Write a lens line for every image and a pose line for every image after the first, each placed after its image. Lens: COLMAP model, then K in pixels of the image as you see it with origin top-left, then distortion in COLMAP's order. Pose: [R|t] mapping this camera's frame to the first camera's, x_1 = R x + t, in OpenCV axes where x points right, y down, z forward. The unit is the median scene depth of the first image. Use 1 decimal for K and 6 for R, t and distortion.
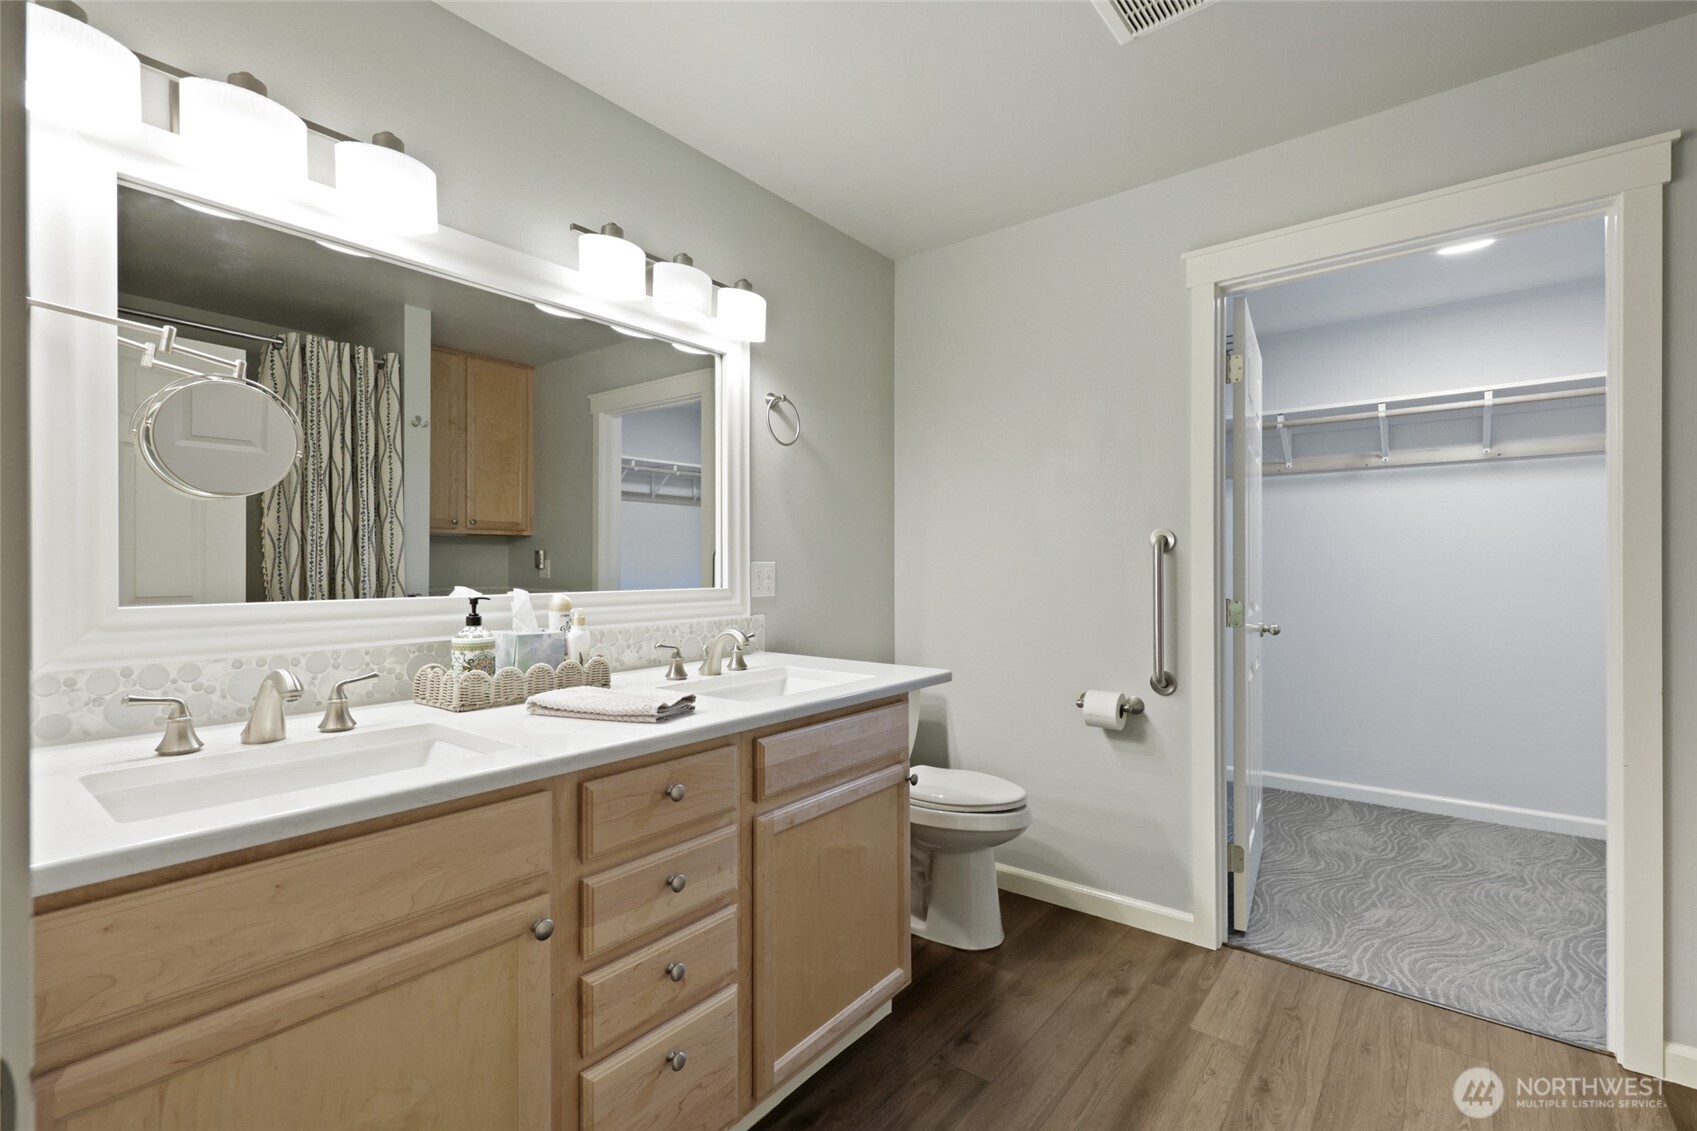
lens RADIAL K [[733.5, 0, 853.7], [0, 733.5, 563.3], [0, 0, 1]] dist [-0.004966, -0.000318]
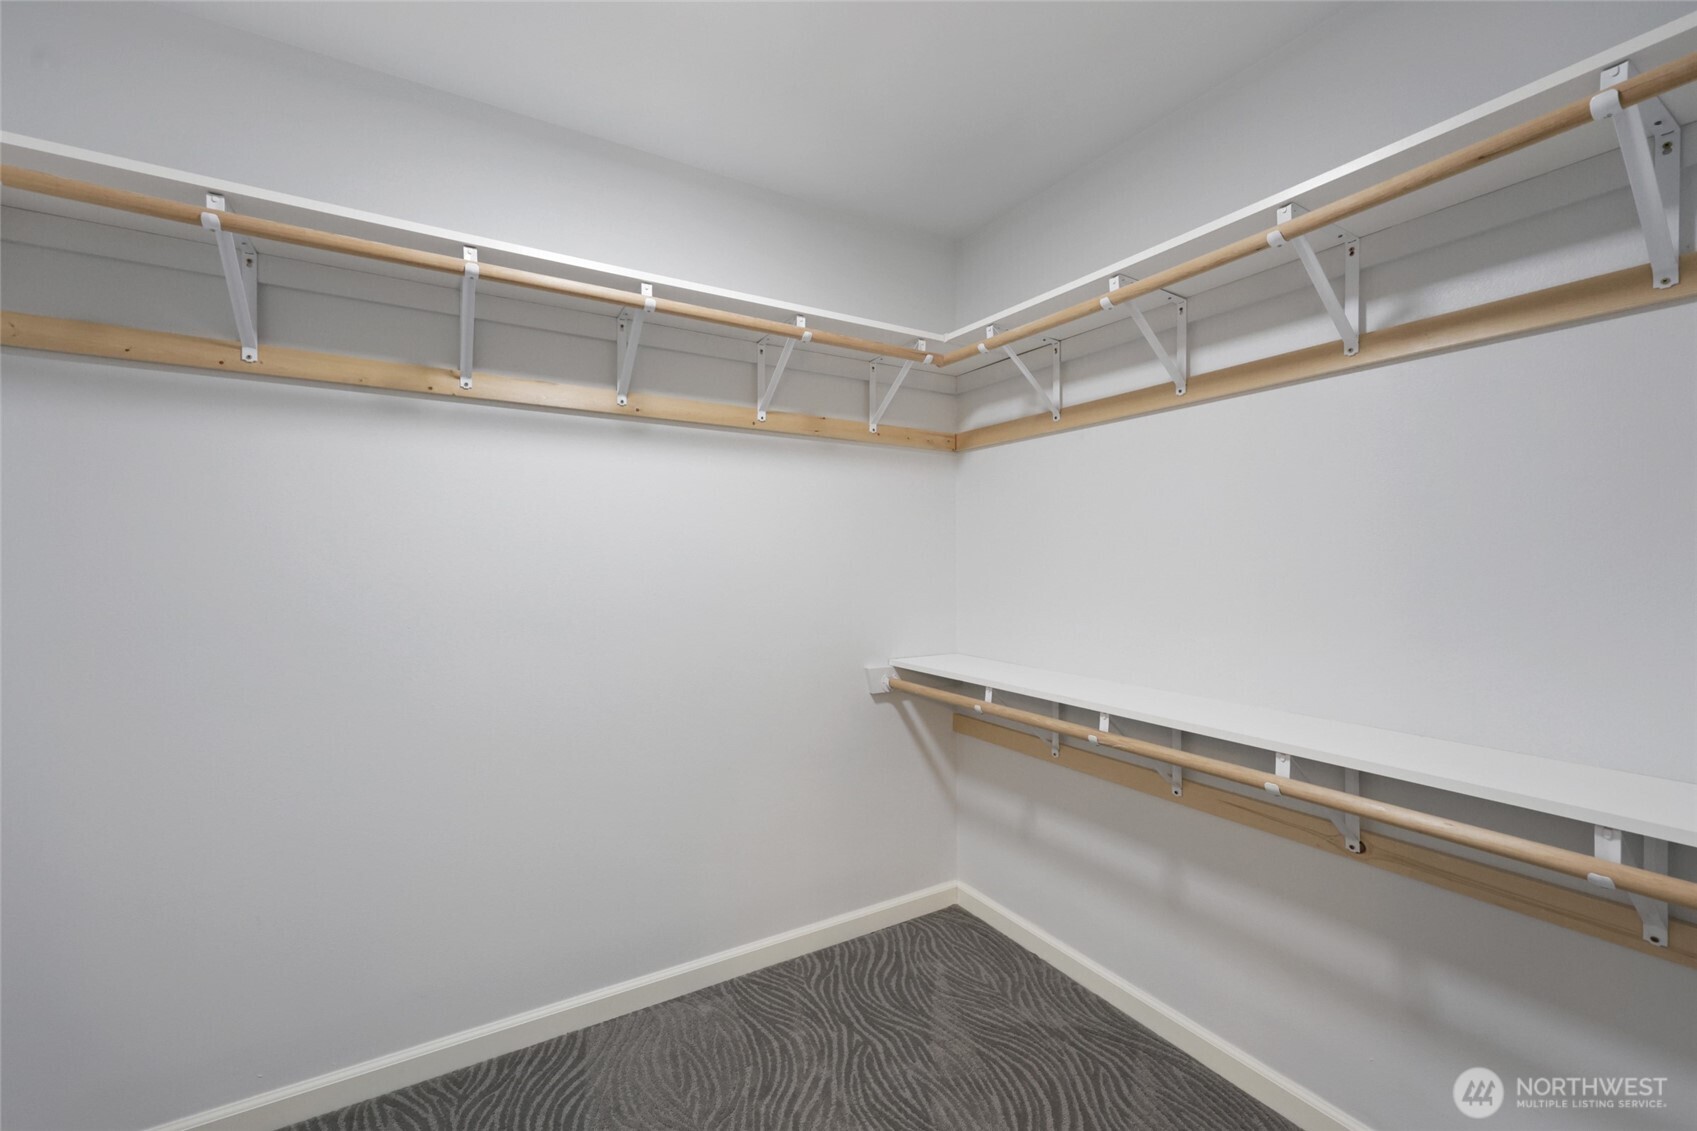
lens RADIAL K [[686.1, 0, 852.8], [0, 686.1, 567.6], [0, 0, 1]] dist [0.001373, -0.000046]
pose [[0.351749, 0.006740, 0.936070, 0.374579], [0.000564, 0.999972, -0.007412, -0.010423], [-0.936094, 0.003135, 0.351736, 0.579132]]
